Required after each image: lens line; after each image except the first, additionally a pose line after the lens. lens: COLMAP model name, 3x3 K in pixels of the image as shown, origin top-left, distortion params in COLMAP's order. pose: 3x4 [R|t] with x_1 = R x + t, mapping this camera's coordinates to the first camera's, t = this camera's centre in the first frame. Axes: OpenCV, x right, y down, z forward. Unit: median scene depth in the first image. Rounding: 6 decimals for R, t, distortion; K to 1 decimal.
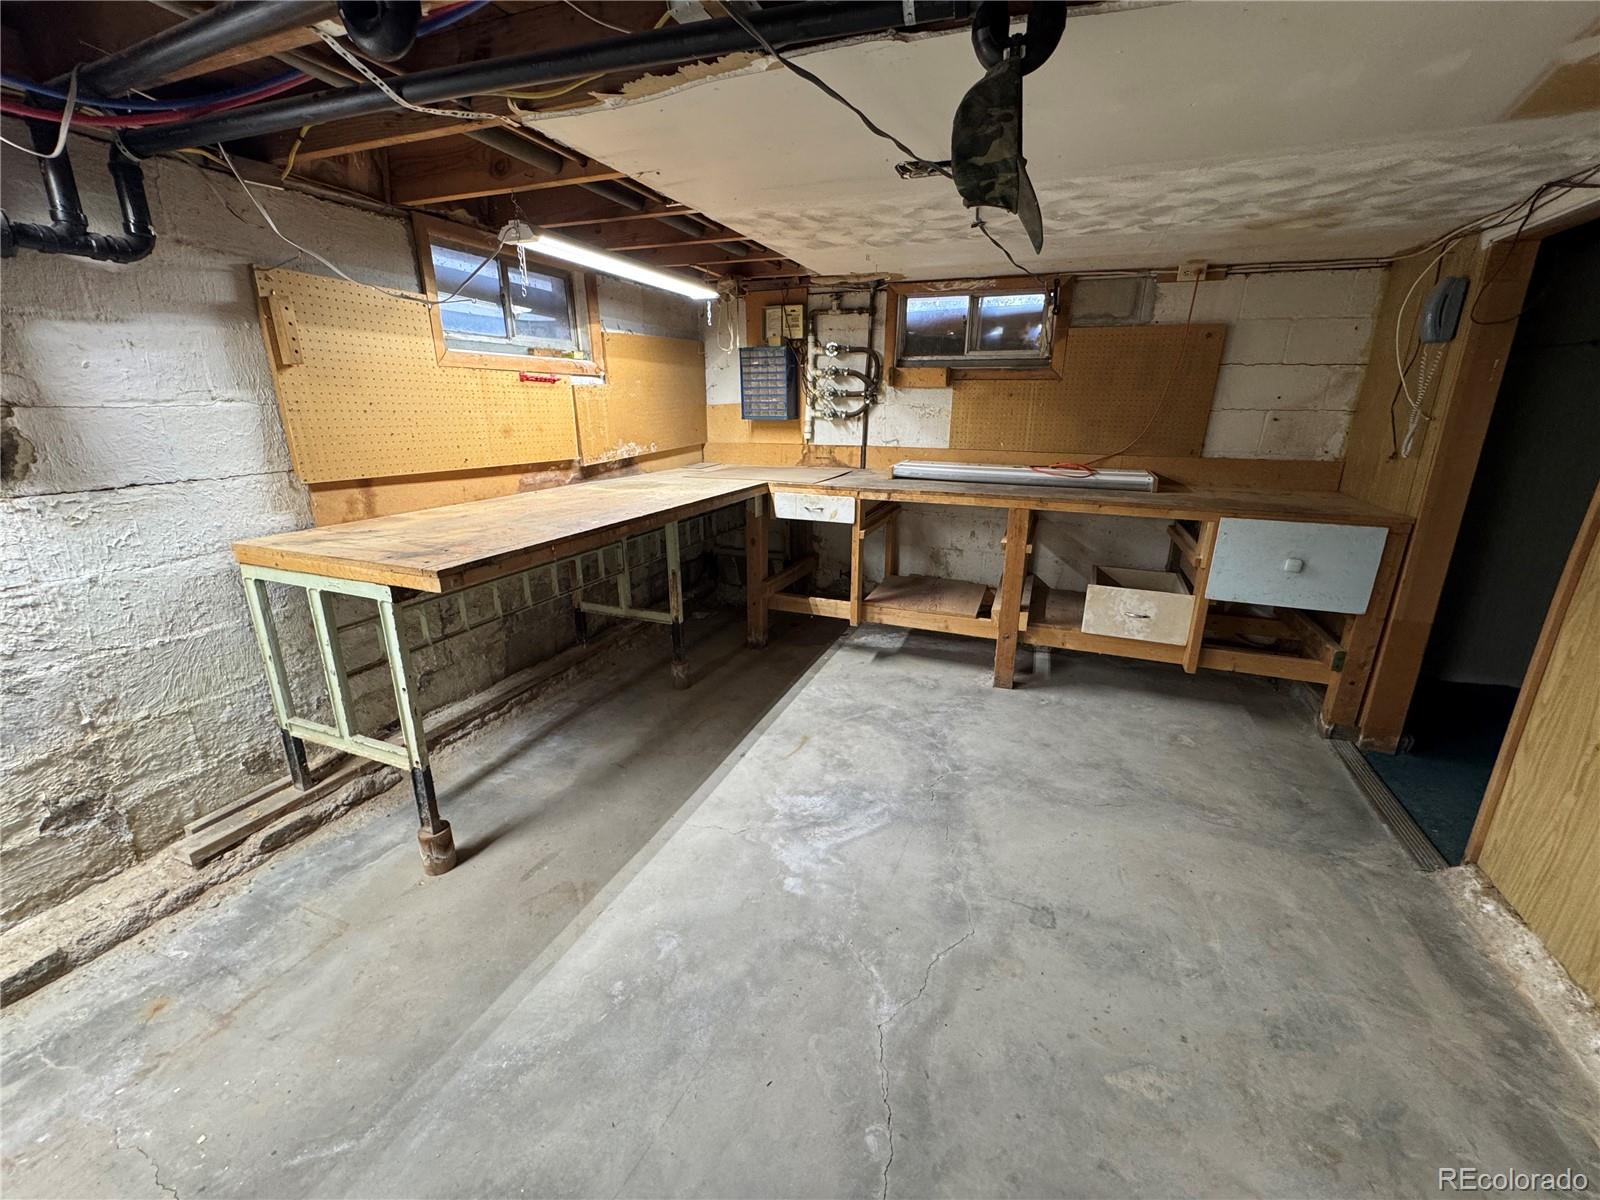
lens RADIAL K [[643.9, 0, 794.4], [0, 643.9, 597.7], [0, 0, 1]] dist [-0.003097, 0.000585]
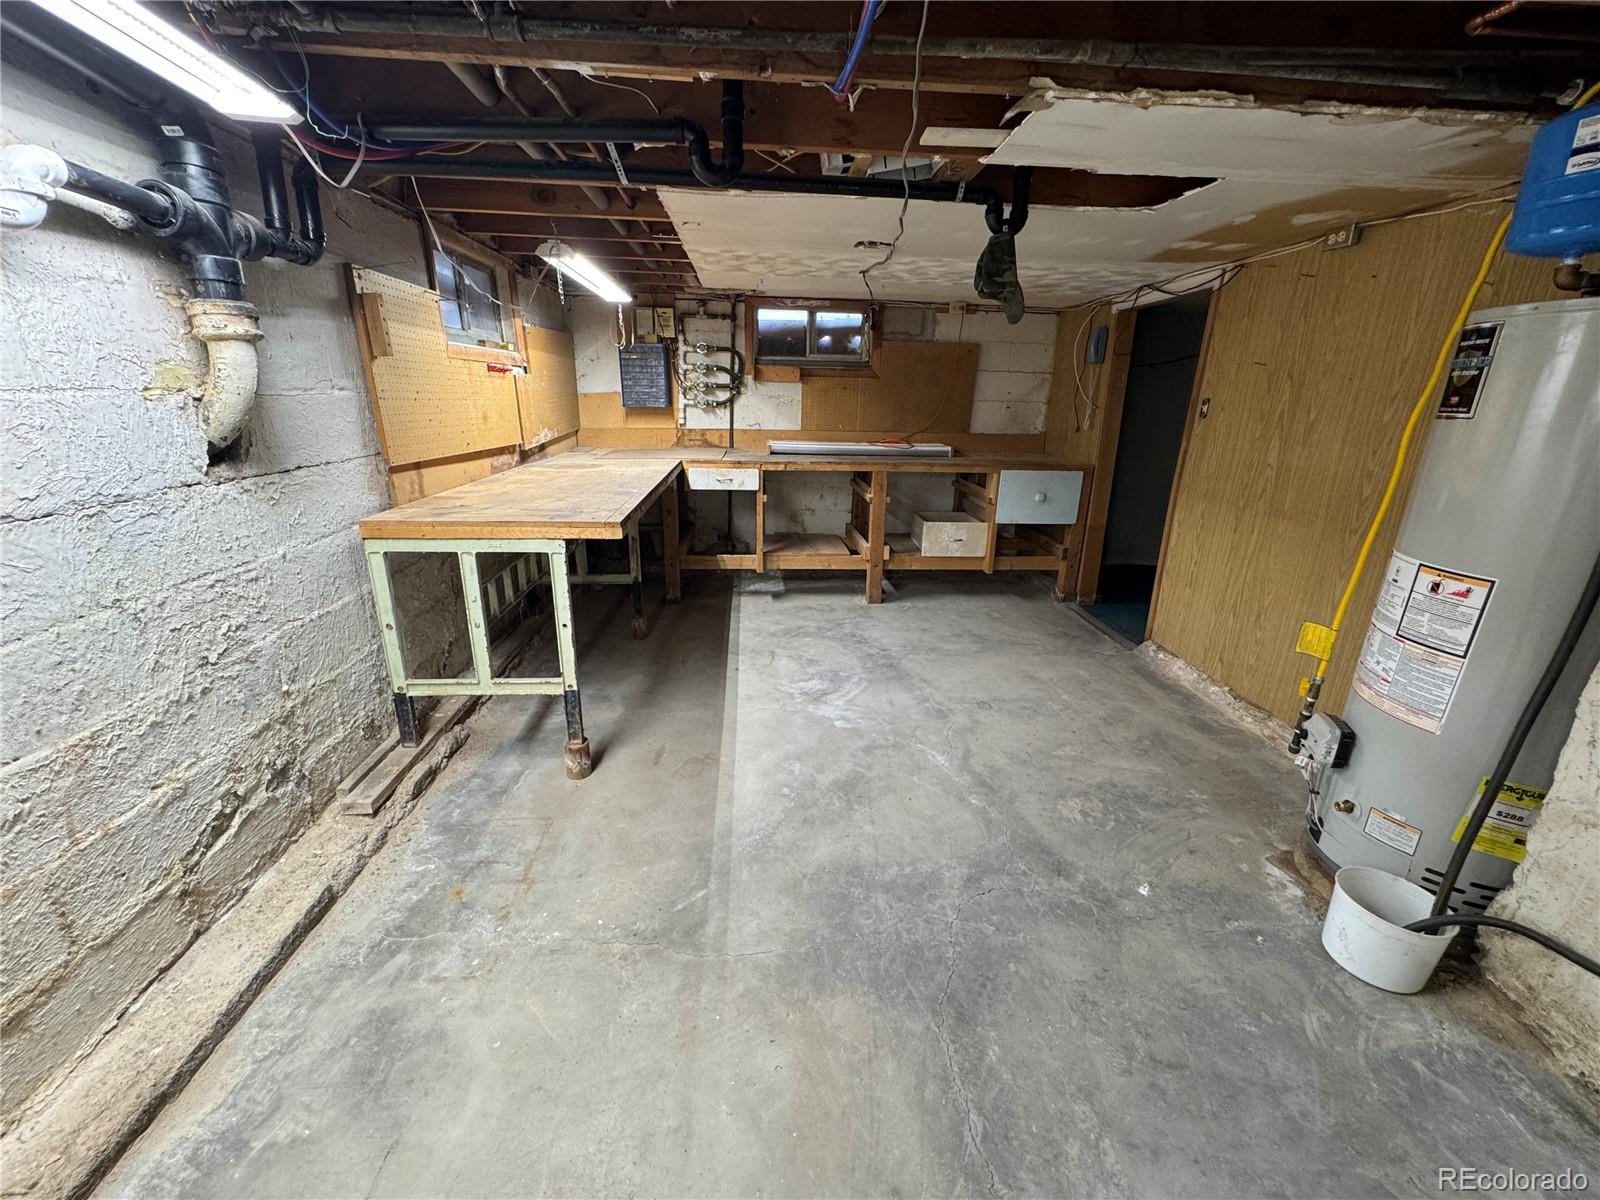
lens RADIAL K [[645.4, 0, 800.0], [0, 645.4, 598.2], [0, 0, 1]] dist [-0.002637, -0.000040]
pose [[0.898441, -0.123069, 0.421495, -0.405679], [0.115113, 0.992360, 0.044382, 0.049732], [-0.423737, 0.008645, 0.905744, -0.183335]]
